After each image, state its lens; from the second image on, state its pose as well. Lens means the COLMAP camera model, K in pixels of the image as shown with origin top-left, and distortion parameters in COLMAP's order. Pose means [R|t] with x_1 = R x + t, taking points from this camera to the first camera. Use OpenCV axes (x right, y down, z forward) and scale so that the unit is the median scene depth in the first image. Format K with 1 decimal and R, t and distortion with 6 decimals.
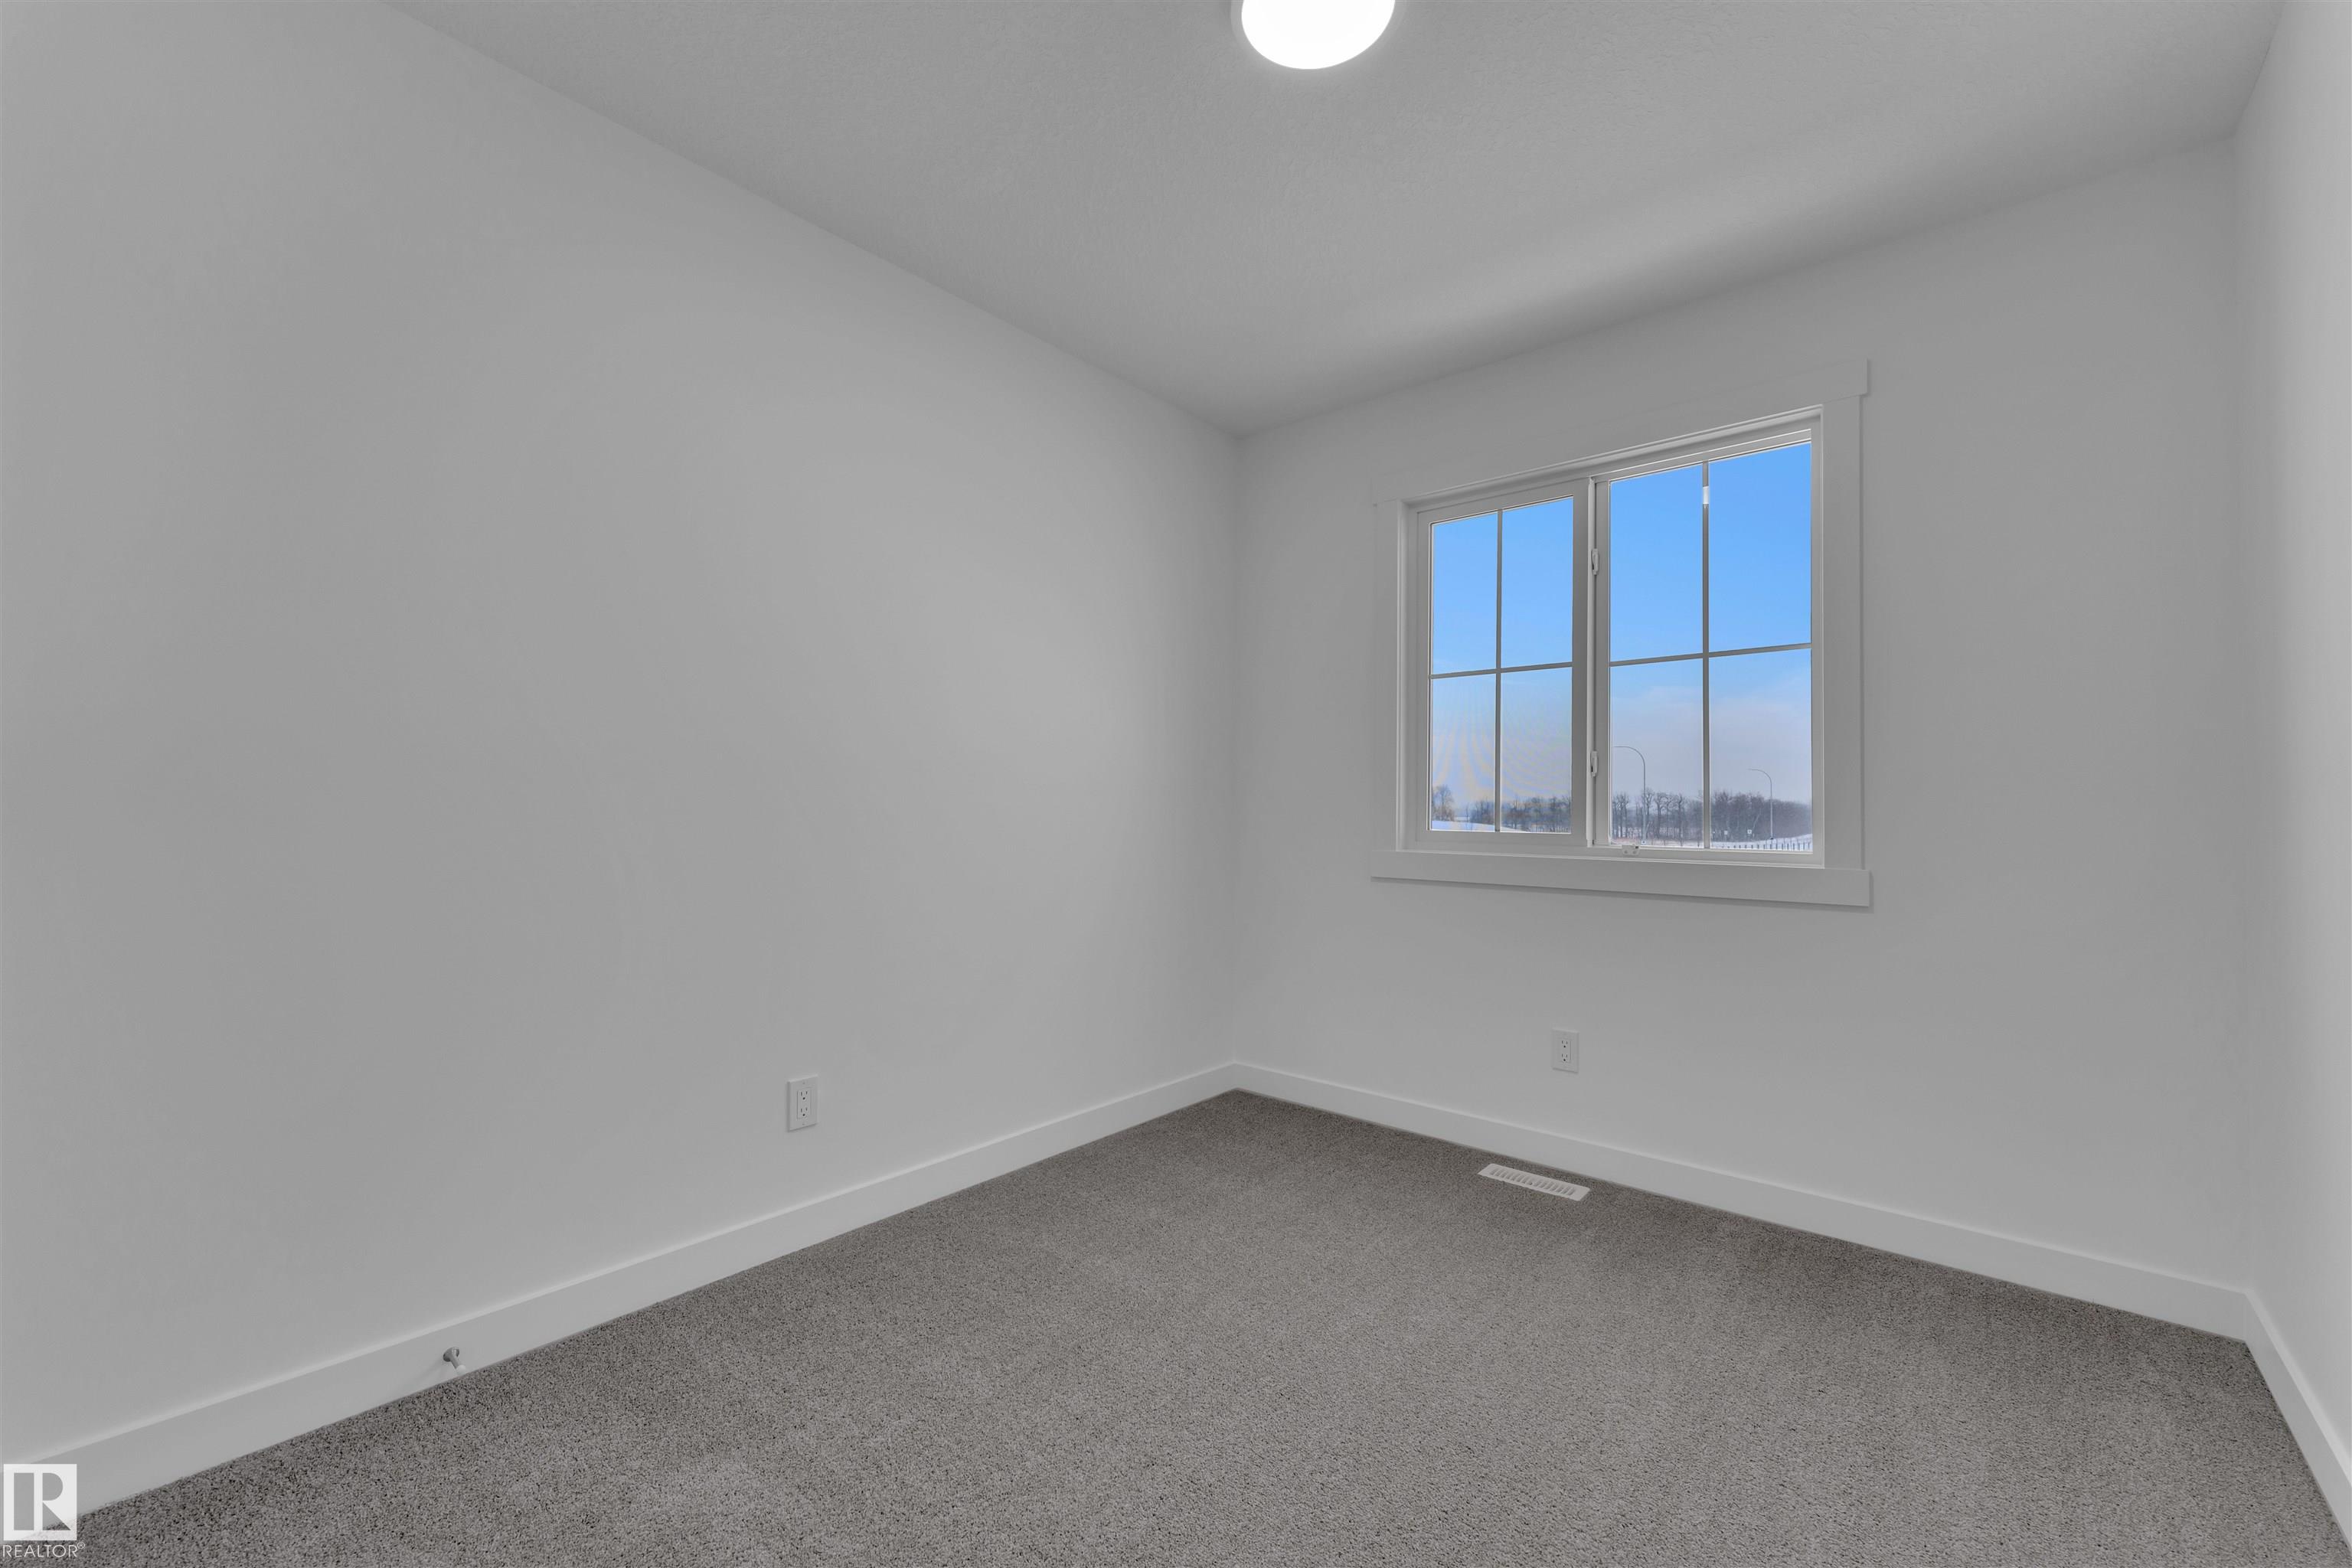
lens RADIAL K [[955.6, 0, 1177.8], [0, 955.6, 778.7], [0, 0, 1]] dist [0.000157, 0.000029]
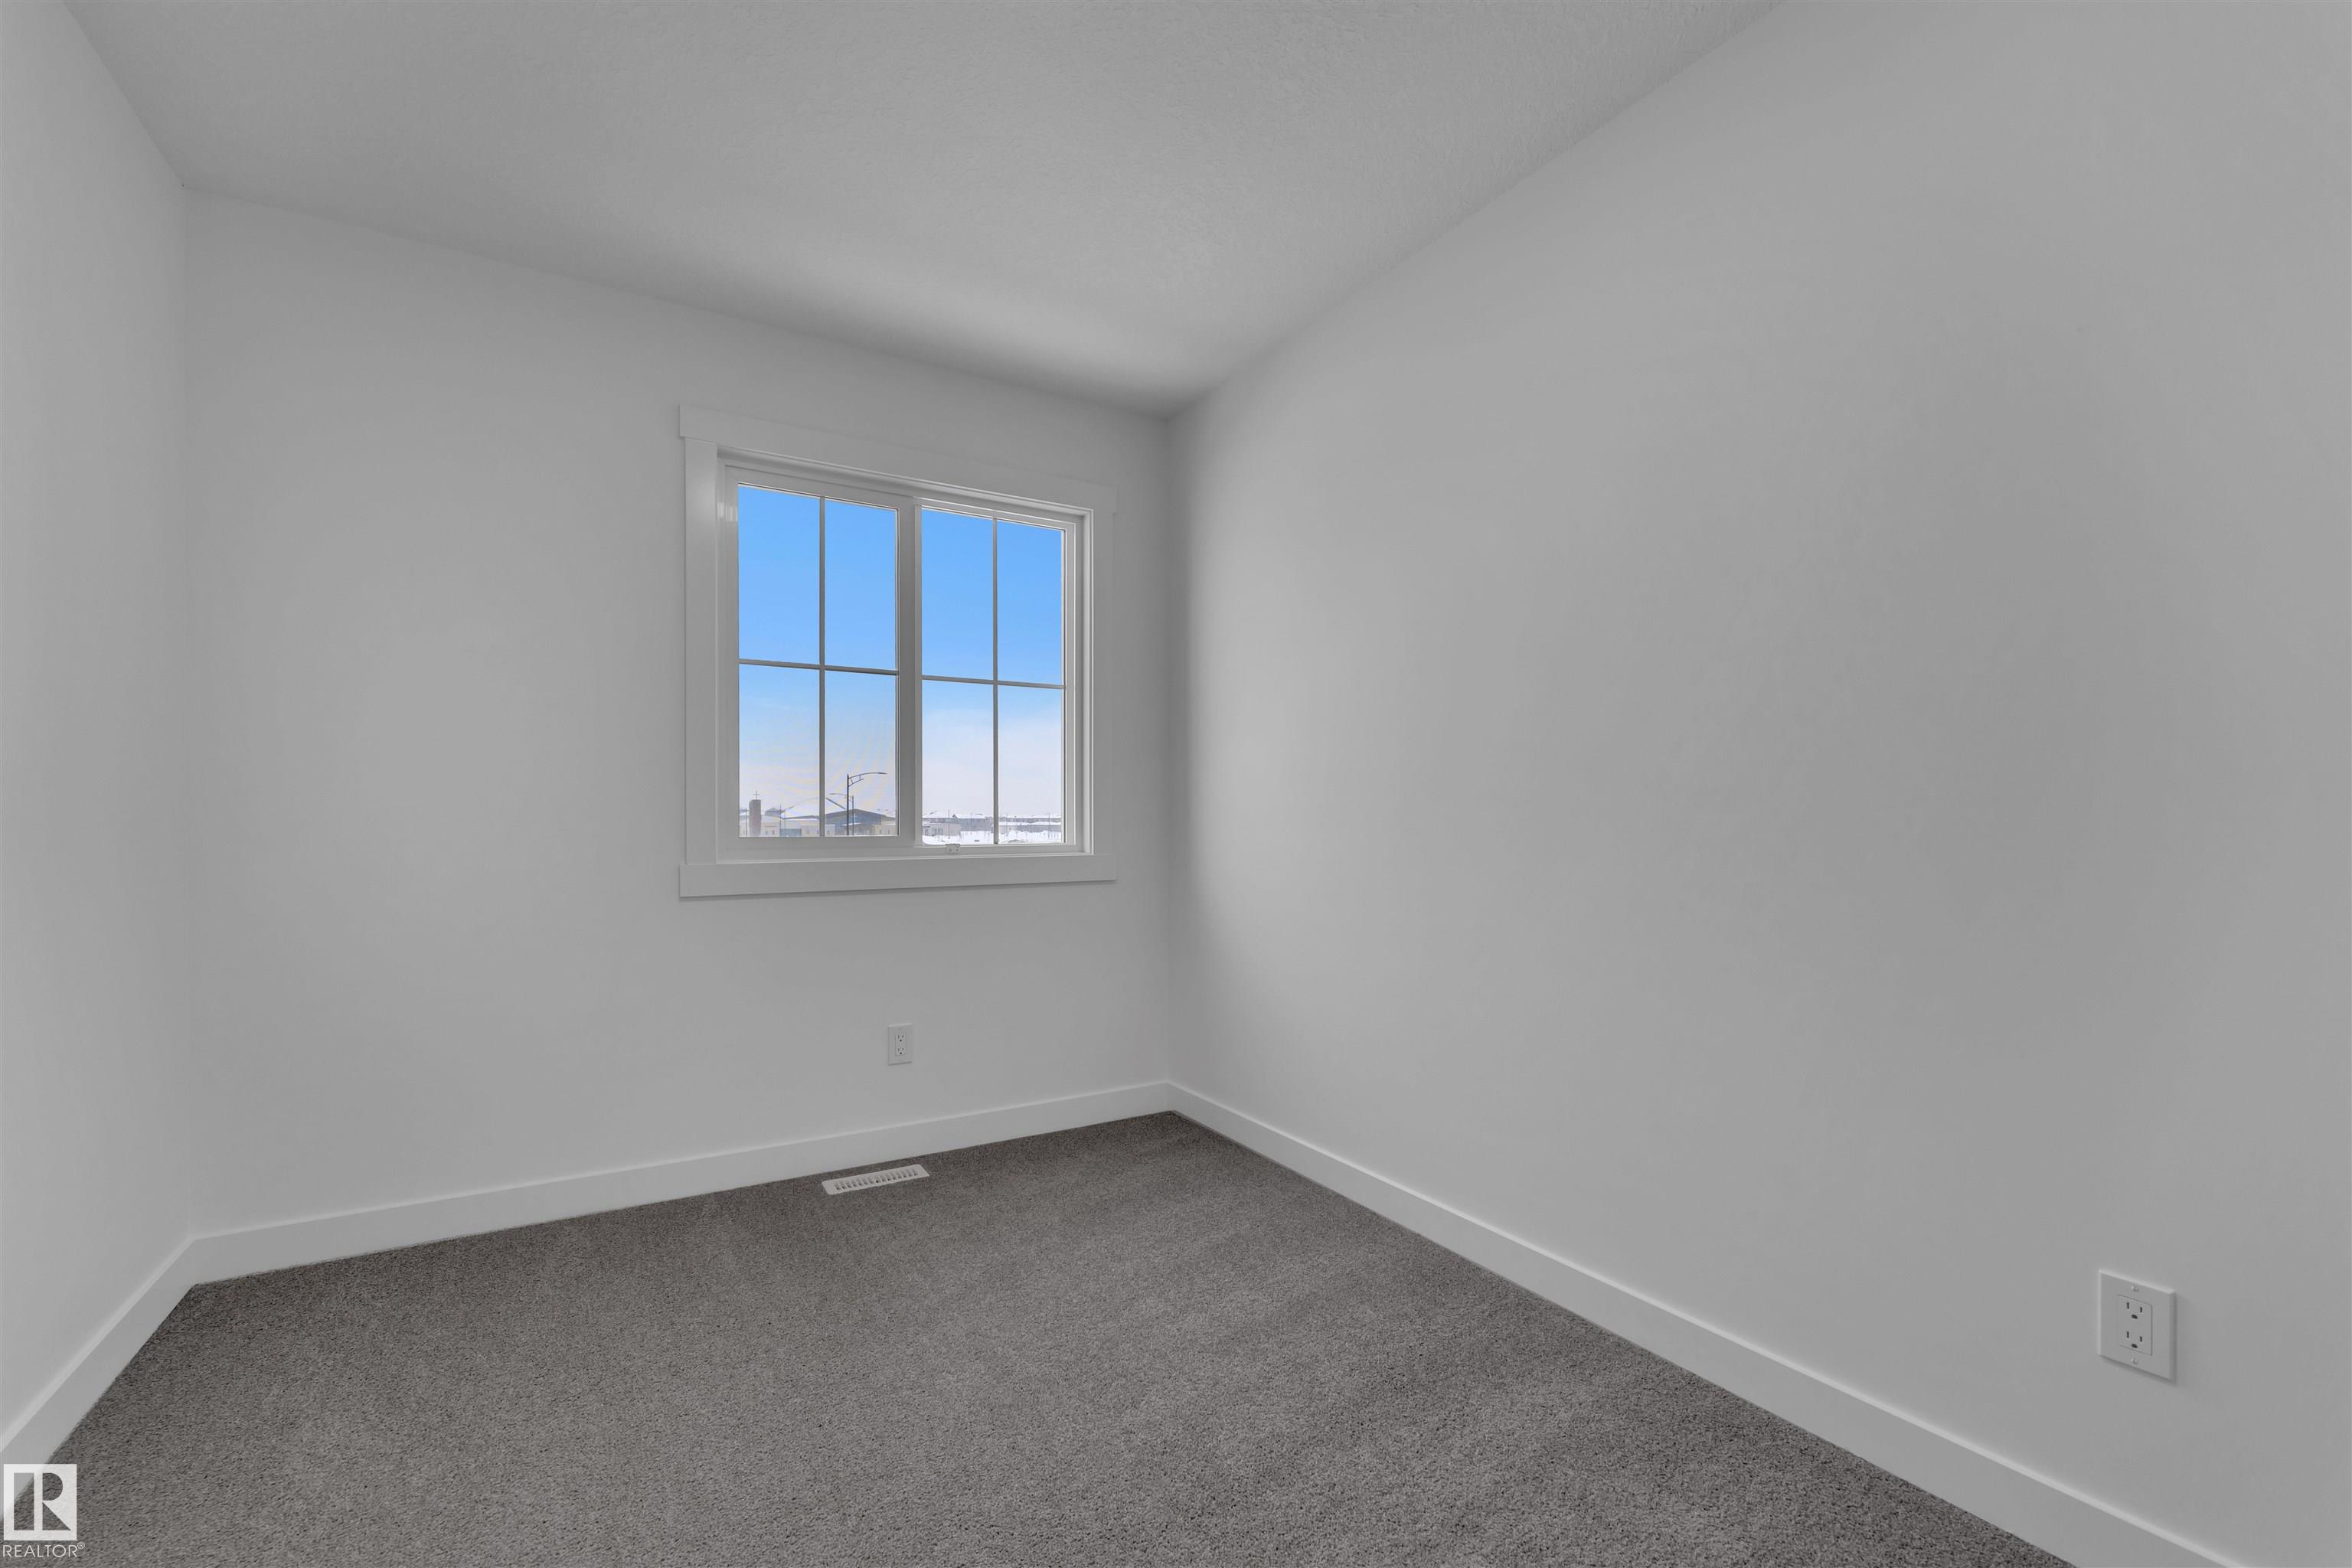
lens RADIAL K [[955.6, 0, 1182.1], [0, 955.6, 803.8], [0, 0, 1]] dist [0.000157, 0.000029]
pose [[0.317829, -0.000452, 0.948148, -0.470566], [-0.030476, 0.999478, 0.010692, 0.002420], [-0.947658, -0.032294, 0.317649, 0.370522]]
